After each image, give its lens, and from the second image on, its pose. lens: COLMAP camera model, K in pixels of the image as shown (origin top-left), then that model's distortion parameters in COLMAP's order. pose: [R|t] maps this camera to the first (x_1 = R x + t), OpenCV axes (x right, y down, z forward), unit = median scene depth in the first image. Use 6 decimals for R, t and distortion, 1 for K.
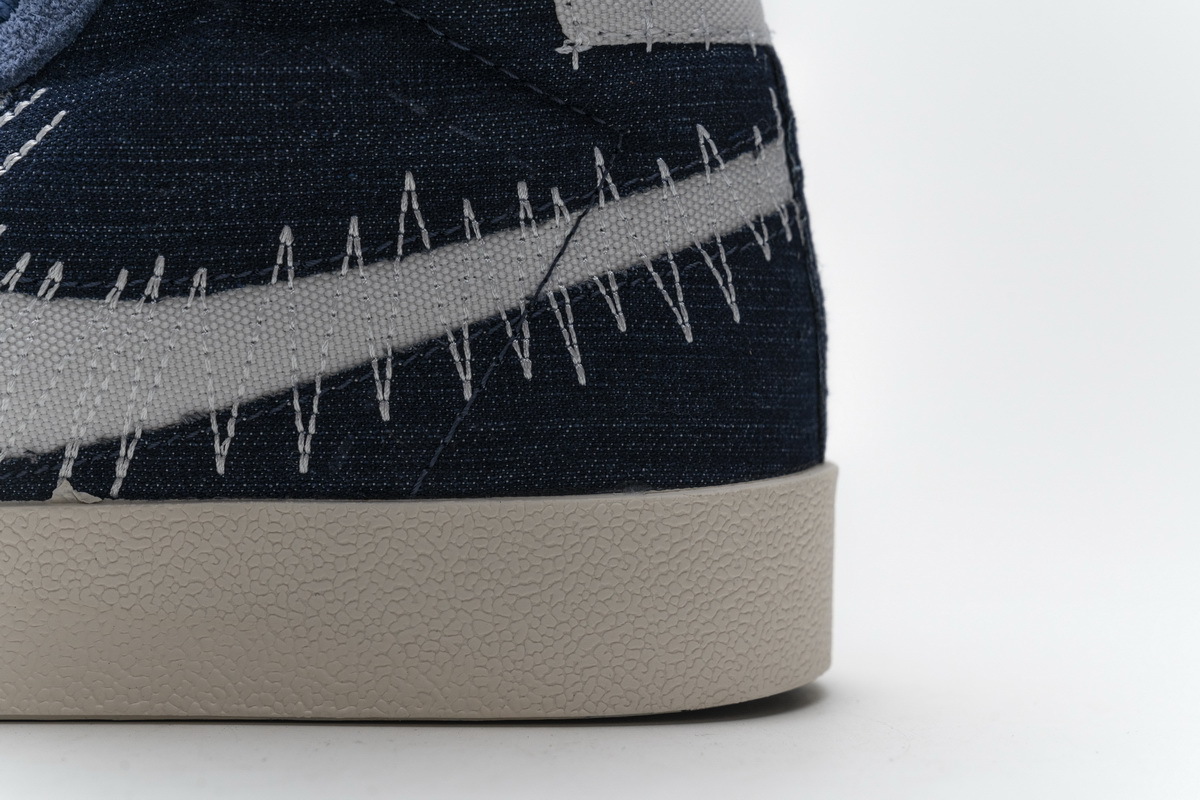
lens RADIAL K [[2389.7, 0, 600.0], [0, 2389.7, 400.0], [0, 0, 1]] dist [0.052998, 0.145356]
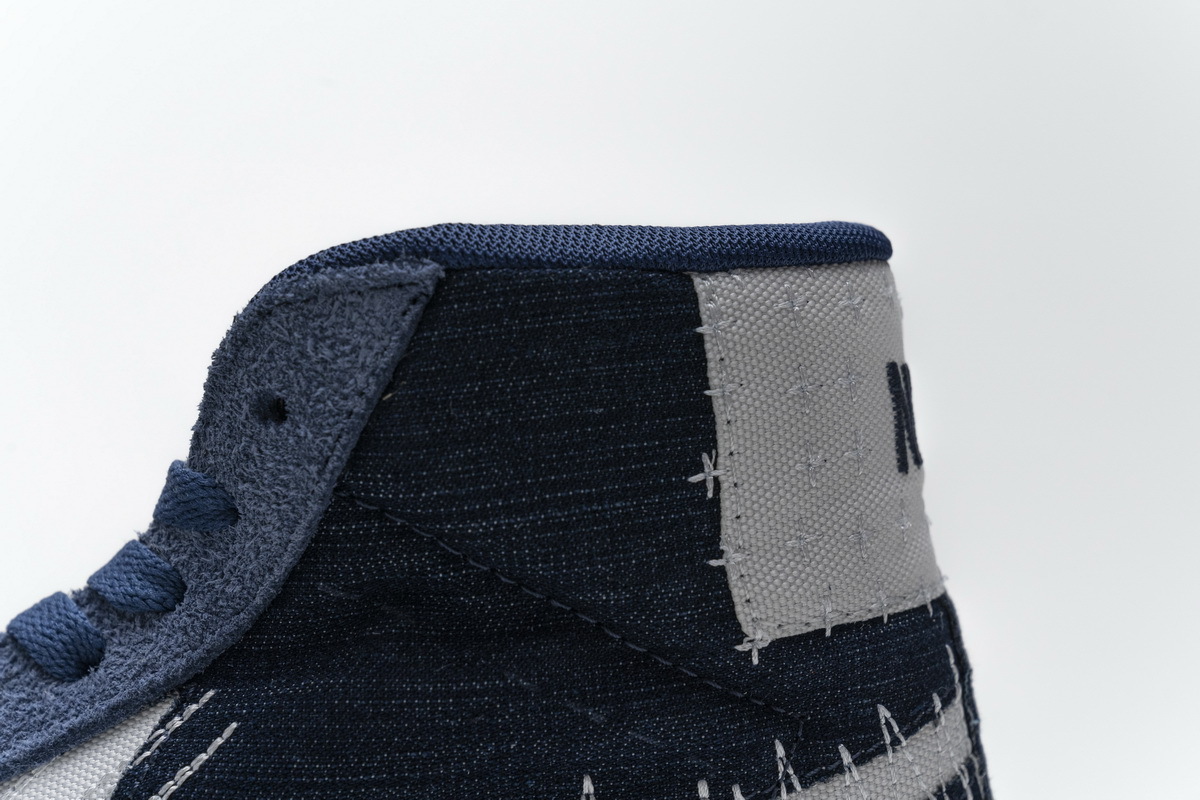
lens RADIAL K [[2389.7, 0, 600.0], [0, 2389.7, 400.0], [0, 0, 1]] dist [0.052998, 0.145356]
pose [[0.999684, -0.019242, -0.016183, -0.055210], [0.019231, 0.999815, -0.000821, -0.244586], [0.016196, 0.000510, 0.999869, 0.023843]]
